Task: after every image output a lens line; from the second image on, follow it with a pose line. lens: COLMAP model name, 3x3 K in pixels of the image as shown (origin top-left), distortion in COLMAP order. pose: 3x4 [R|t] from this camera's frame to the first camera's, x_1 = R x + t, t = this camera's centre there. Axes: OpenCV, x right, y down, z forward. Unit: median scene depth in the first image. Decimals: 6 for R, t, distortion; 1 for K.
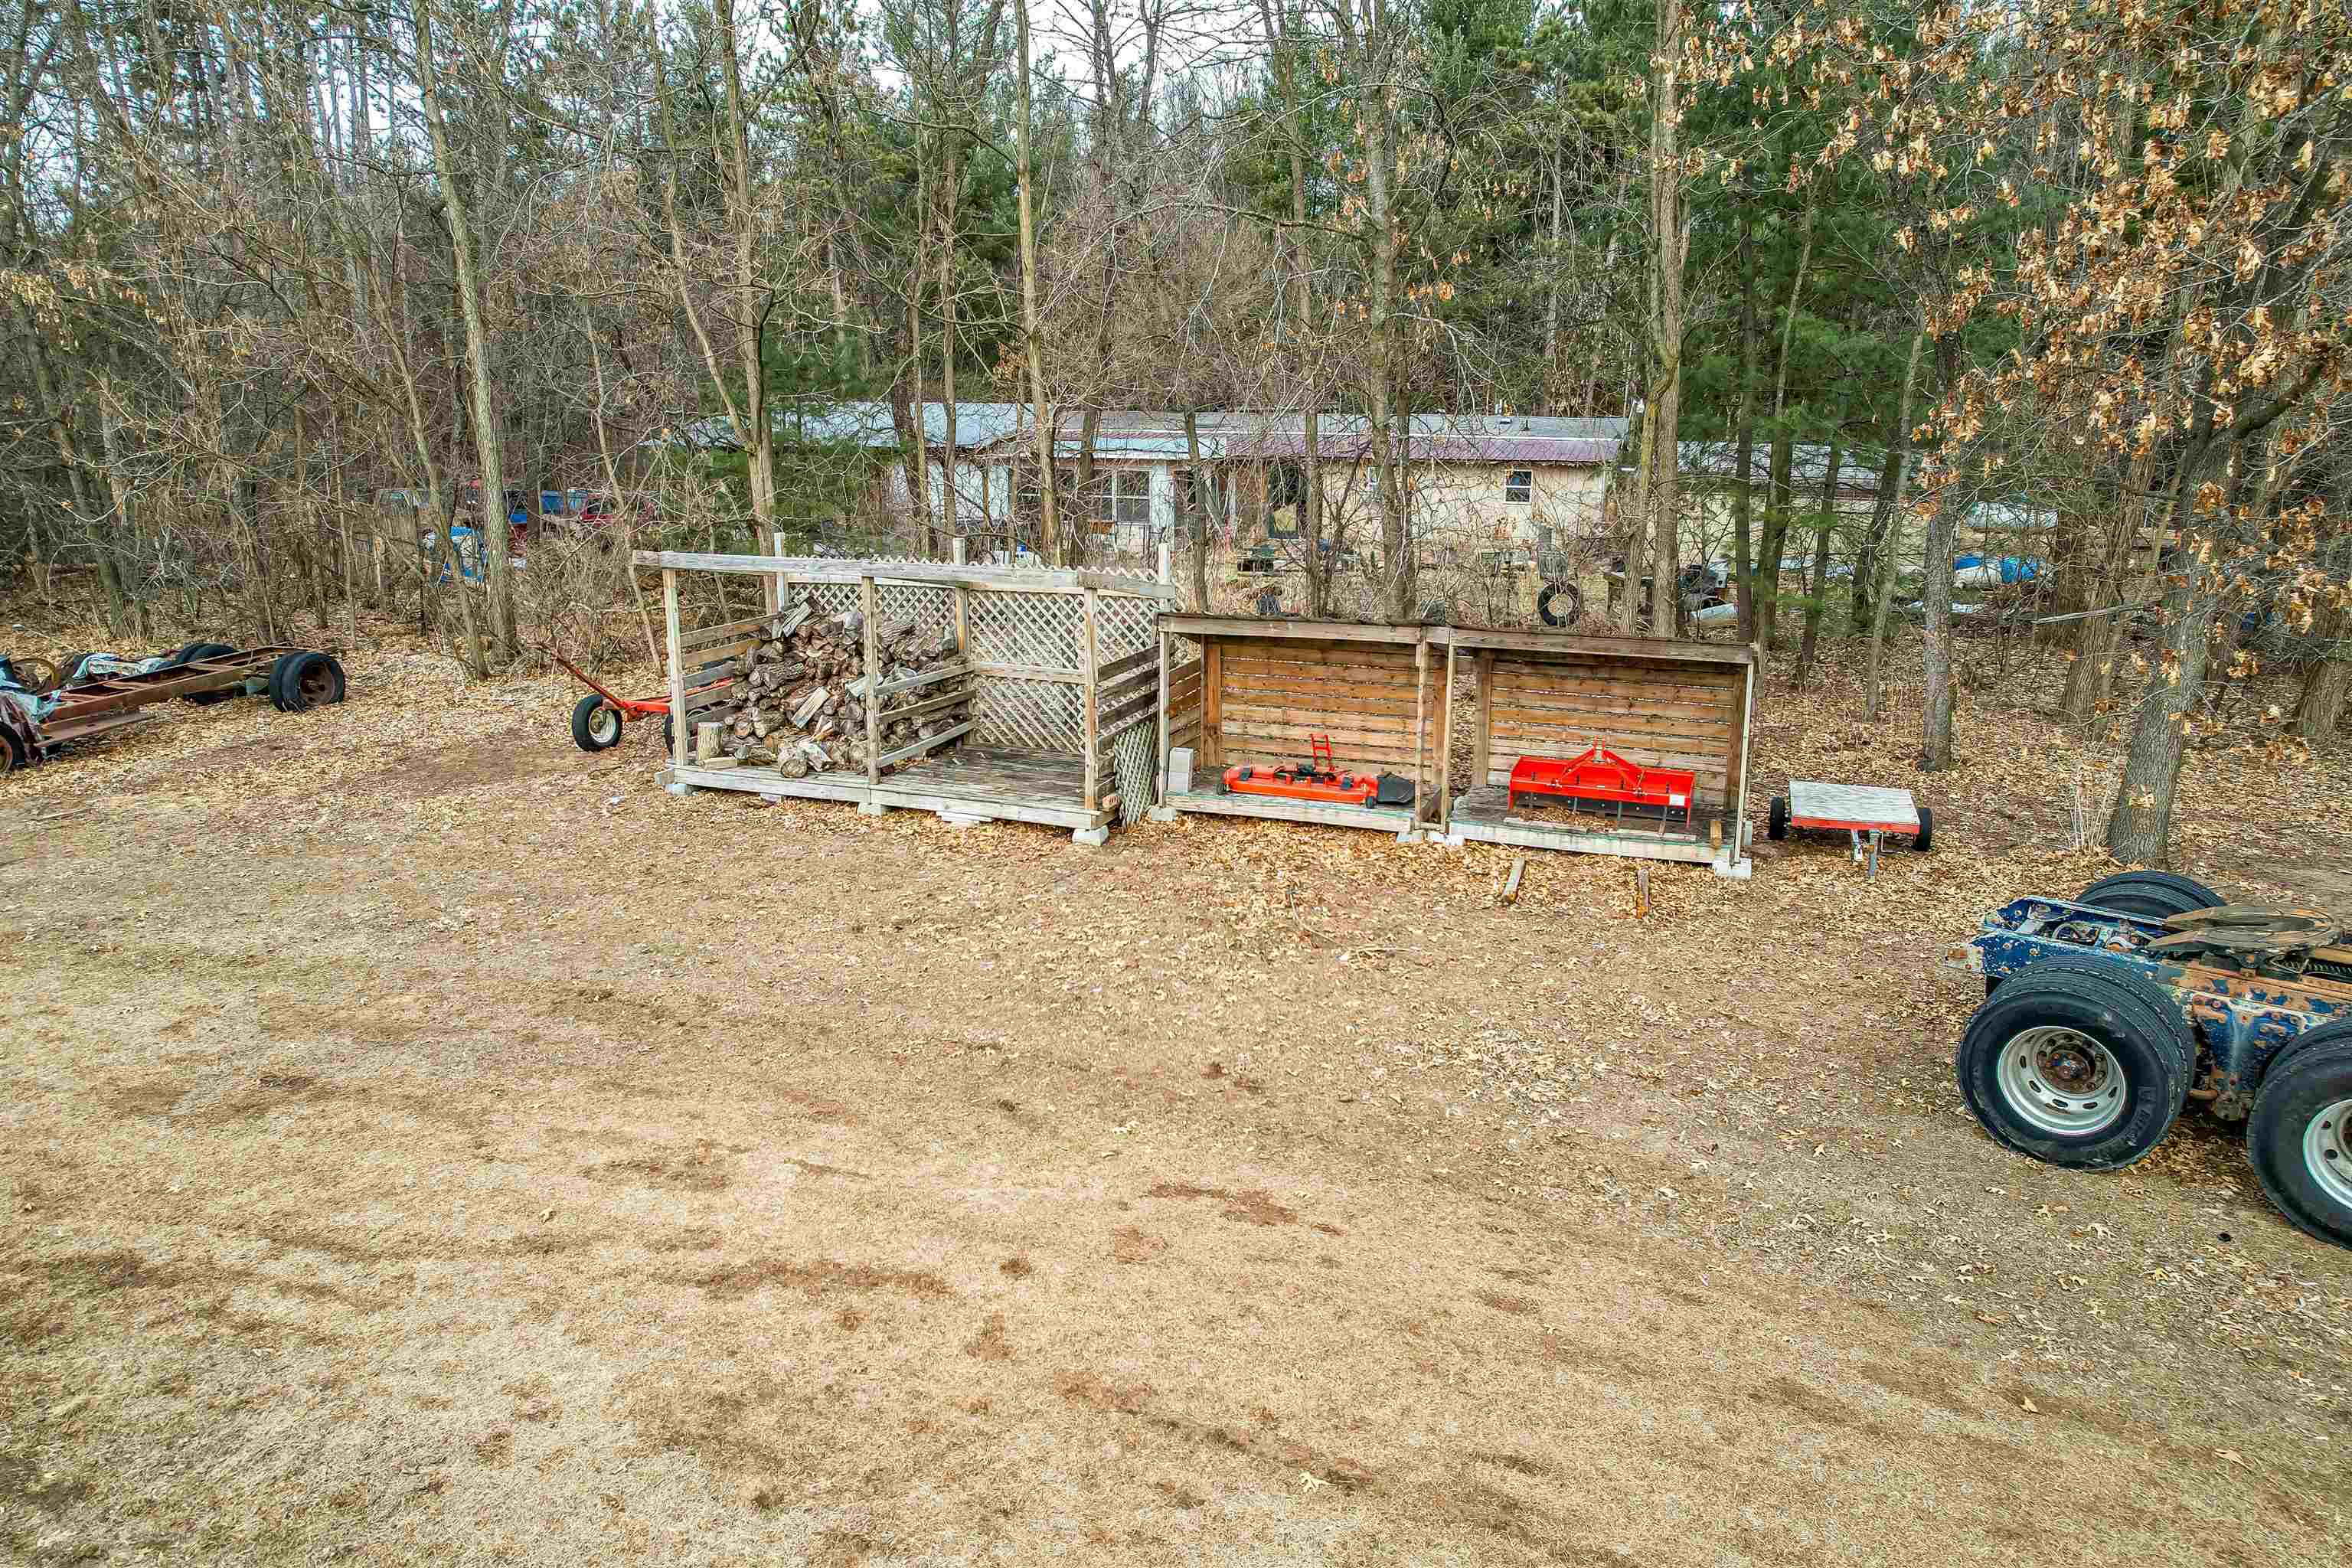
lens RADIAL K [[1502.3, 0, 1186.2], [0, 1502.3, 794.8], [0, 0, 1]] dist [-0.079961, 0.073804]
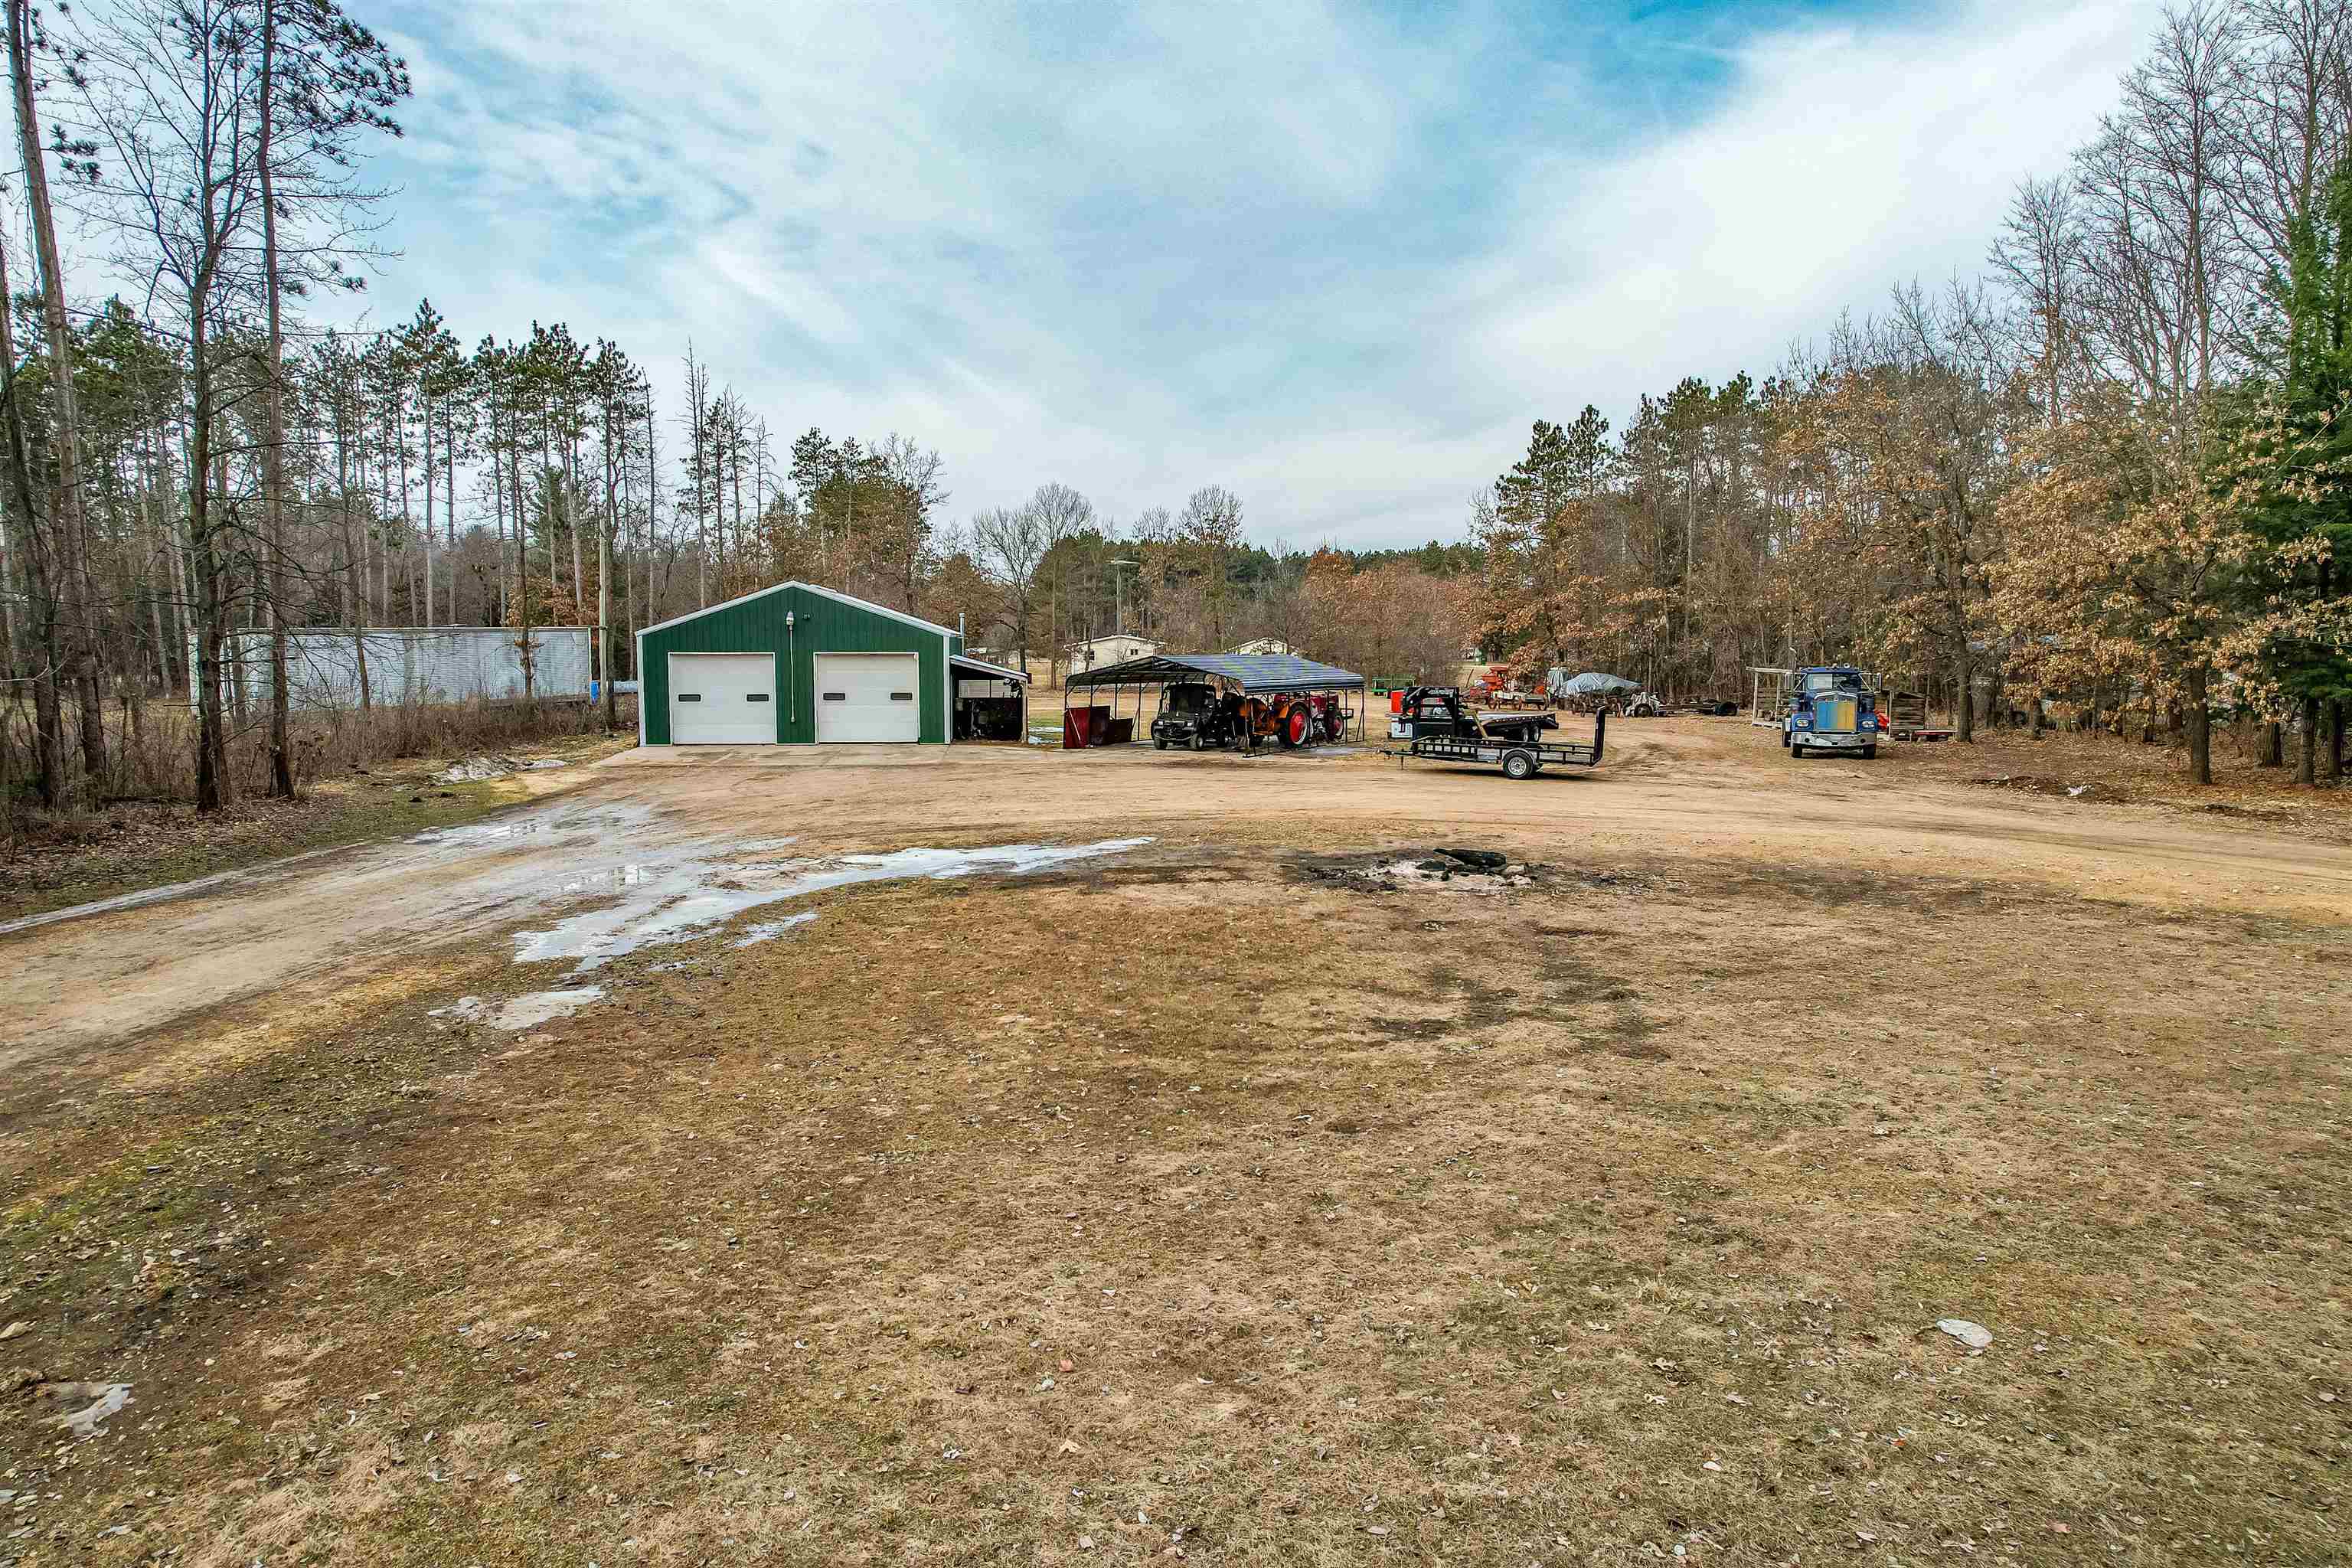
lens RADIAL K [[1502.3, 0, 1186.2], [0, 1502.3, 794.8], [0, 0, 1]] dist [-0.079961, 0.073804]
pose [[0.378785, 0.092238, -0.920877, 2.818539], [-0.229992, 0.973188, 0.002875, 0.522491], [0.896452, 0.210706, 0.389843, -1.928457]]
